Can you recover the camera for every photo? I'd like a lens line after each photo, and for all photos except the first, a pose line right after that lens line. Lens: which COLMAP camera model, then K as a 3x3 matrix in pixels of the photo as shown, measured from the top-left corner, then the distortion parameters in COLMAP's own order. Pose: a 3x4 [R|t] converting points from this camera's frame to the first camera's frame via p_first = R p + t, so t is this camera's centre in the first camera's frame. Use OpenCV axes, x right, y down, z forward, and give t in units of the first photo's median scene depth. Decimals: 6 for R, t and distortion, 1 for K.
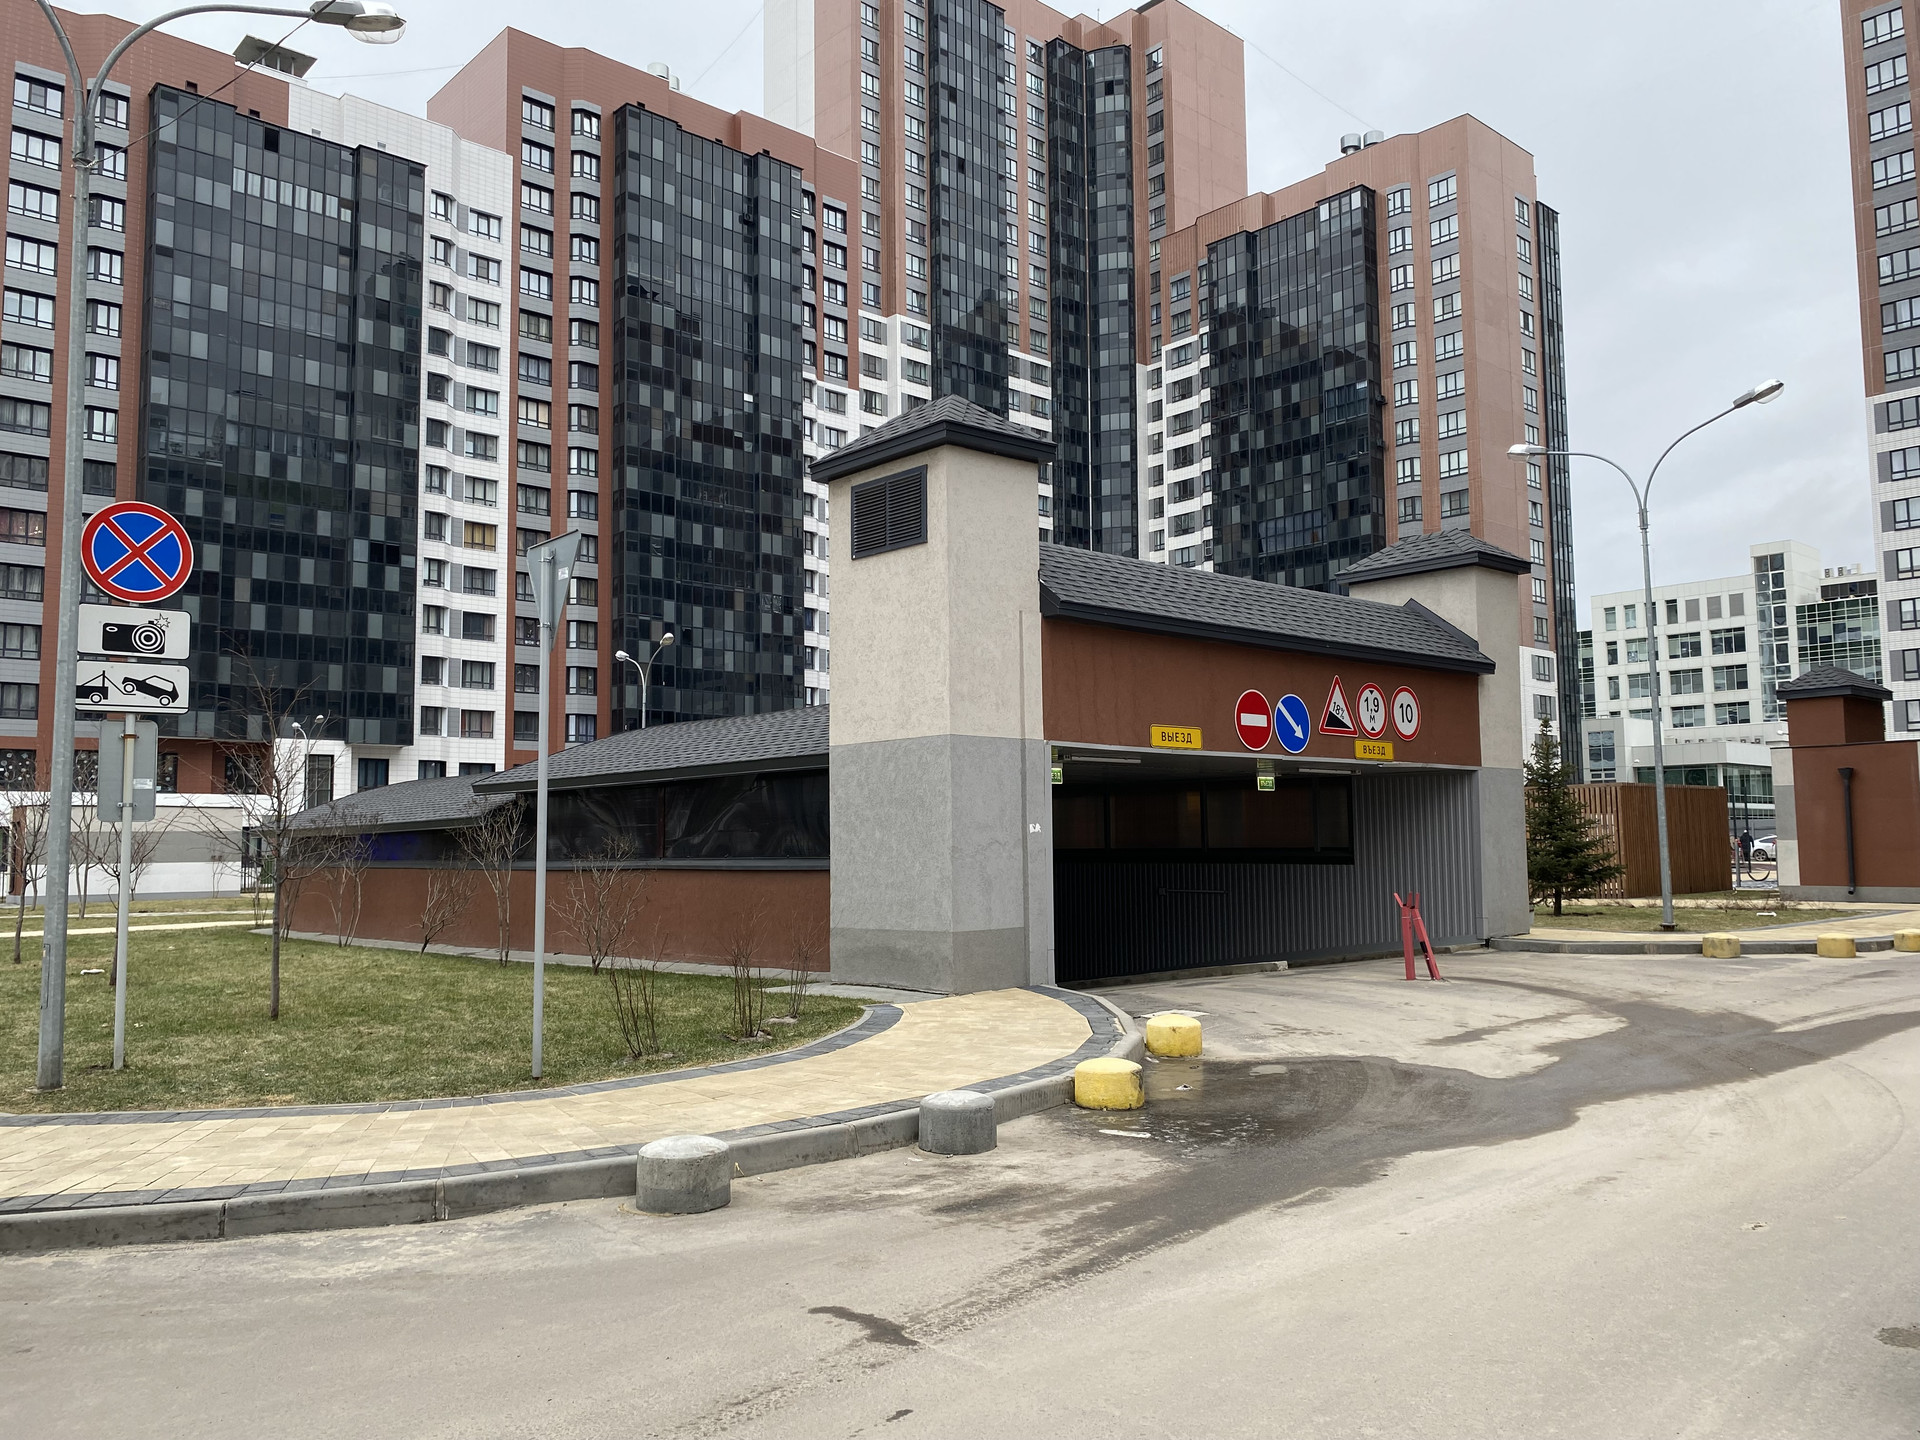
lens RADIAL K [[1462.6, 0, 960.0], [0, 1462.6, 720.0], [0, 0, 1]] dist [0.104822, -0.221797]
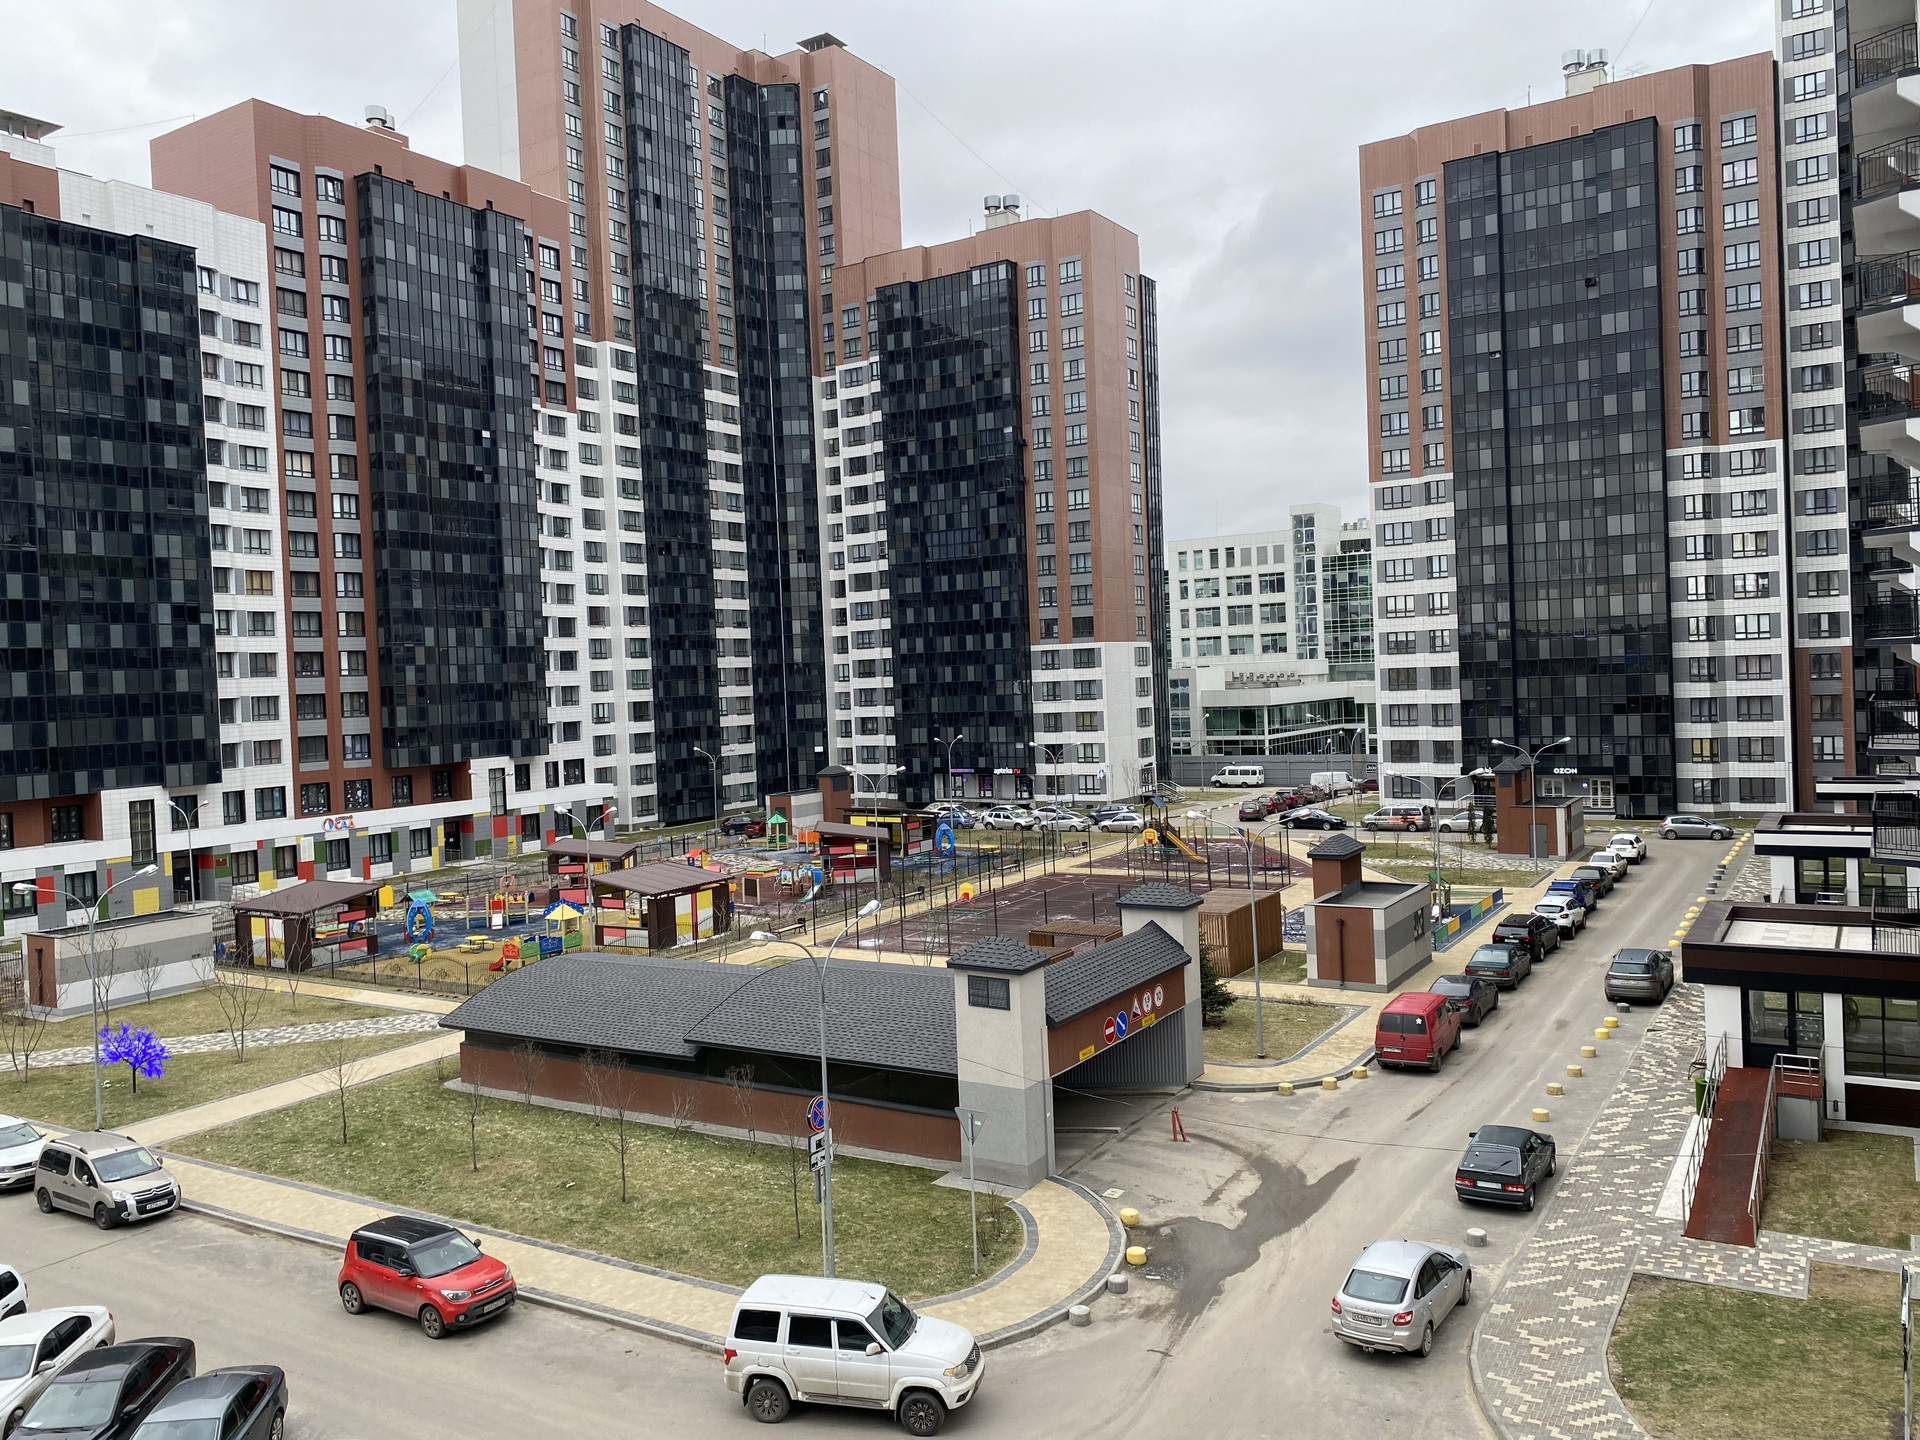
lens RADIAL K [[1450.3, 0, 960.0], [0, 1450.3, 720.0], [0, 0, 1]] dist [0.052778, -0.076334]
pose [[0.963266, -0.033691, 0.266426, -0.091773], [0.006170, 0.994614, 0.103467, -0.106488], [-0.268477, -0.098022, 0.958286, -0.162149]]
